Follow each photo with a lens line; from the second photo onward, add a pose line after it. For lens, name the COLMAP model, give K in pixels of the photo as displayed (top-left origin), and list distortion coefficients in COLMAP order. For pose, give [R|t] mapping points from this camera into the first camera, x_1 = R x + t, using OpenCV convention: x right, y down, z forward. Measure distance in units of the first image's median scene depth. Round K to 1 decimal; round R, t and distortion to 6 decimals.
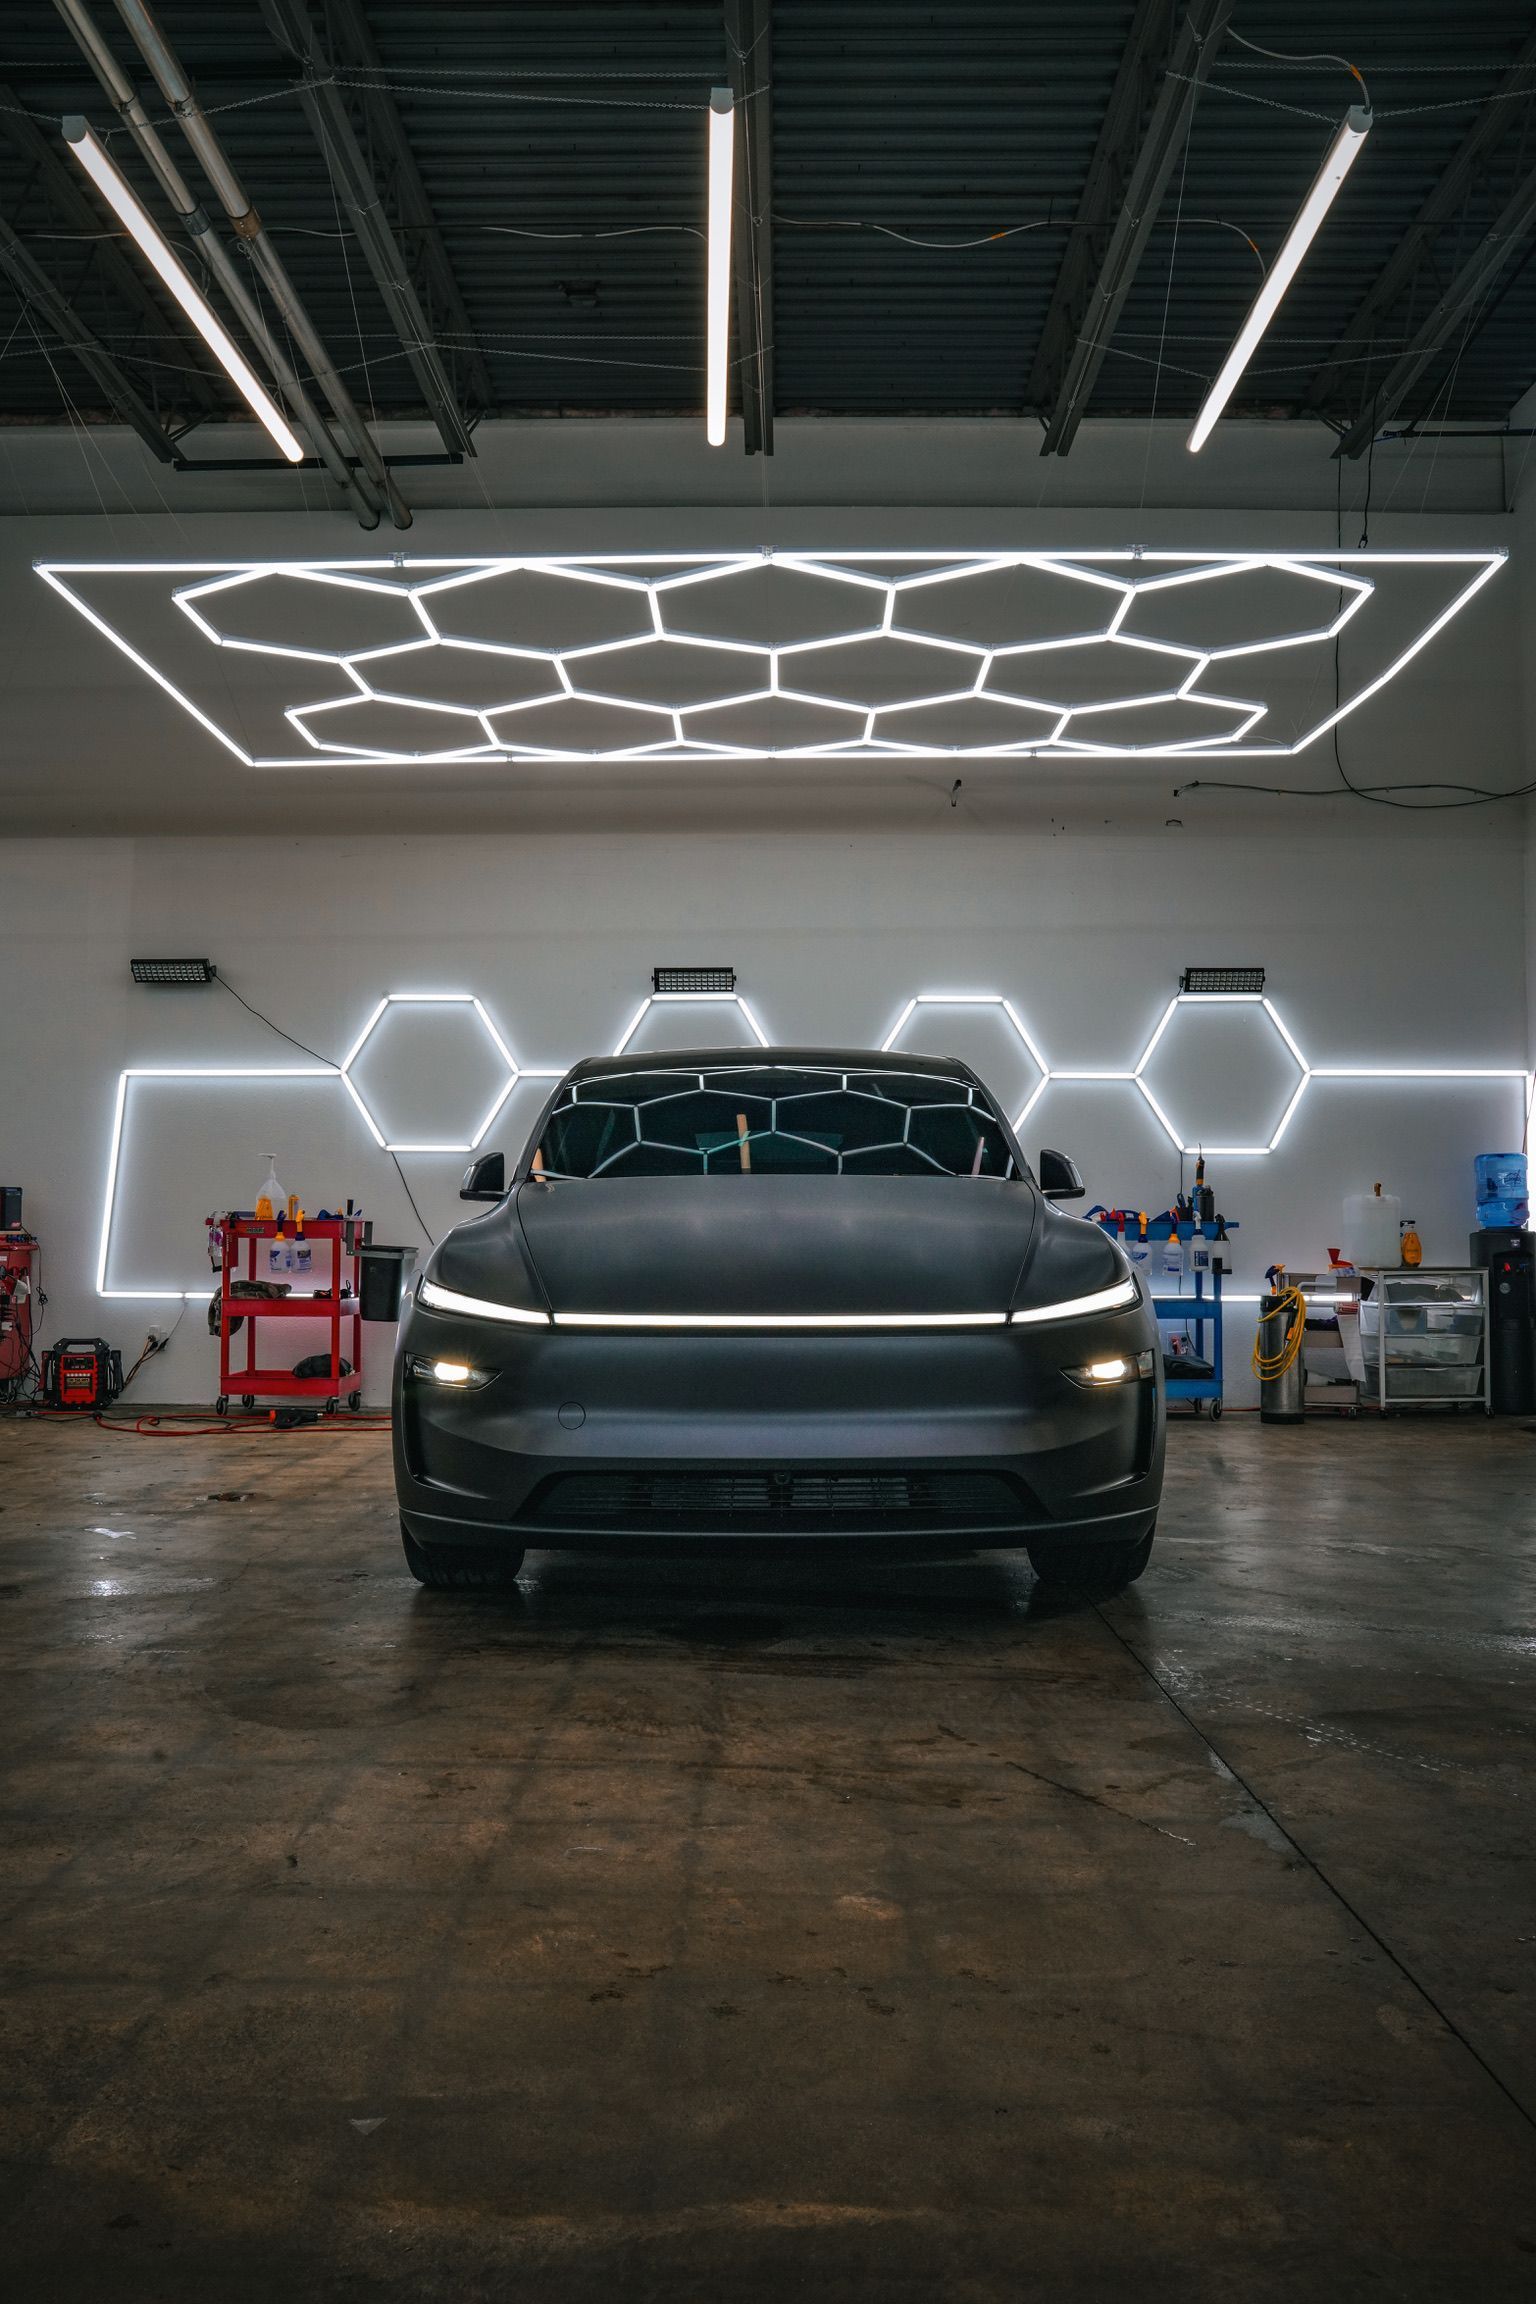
lens RADIAL K [[1785.3, 0, 756.8], [0, 1785.3, 1118.4], [0, 0, 1]] dist [-0.133086, 0.135853]
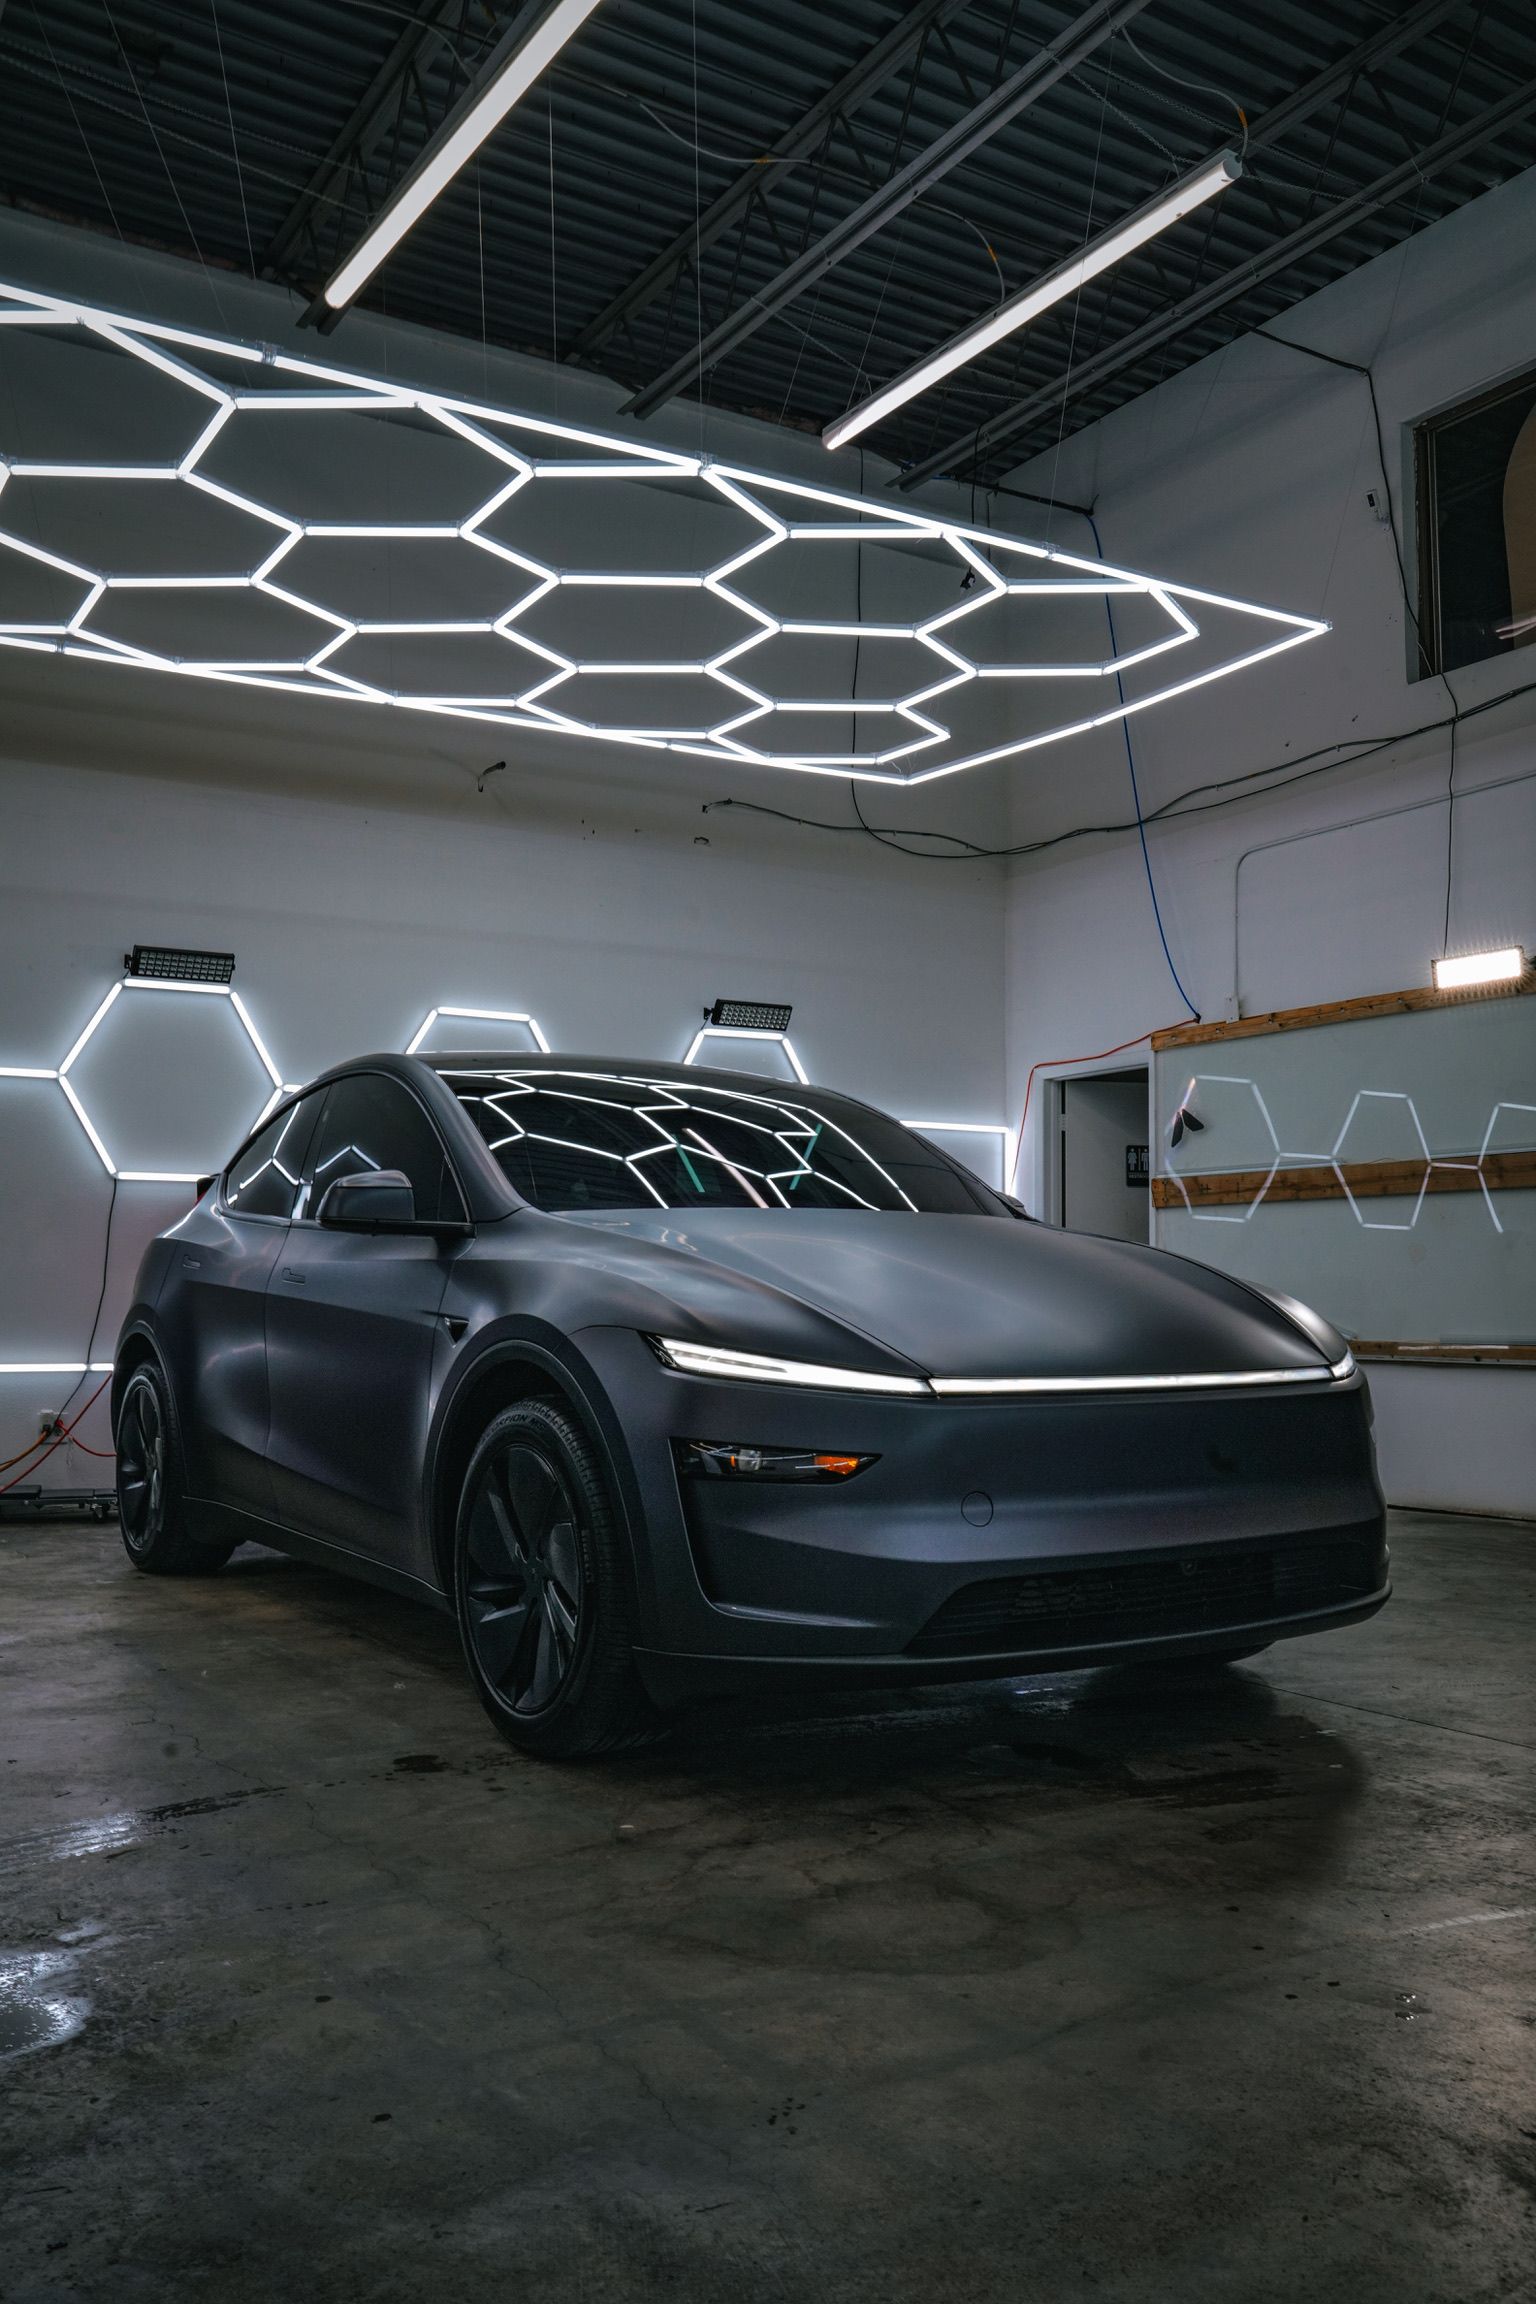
lens RADIAL K [[1922.6, 0, 768.0], [0, 1922.6, 1152.0], [0, 0, 1]] dist [-0.049918, -0.003104]
pose [[0.849276, 0.041931, 0.526281, -0.310568], [-0.038121, 0.999109, -0.018087, 0.013850], [-0.526571, -0.004702, 0.850118, 0.159856]]
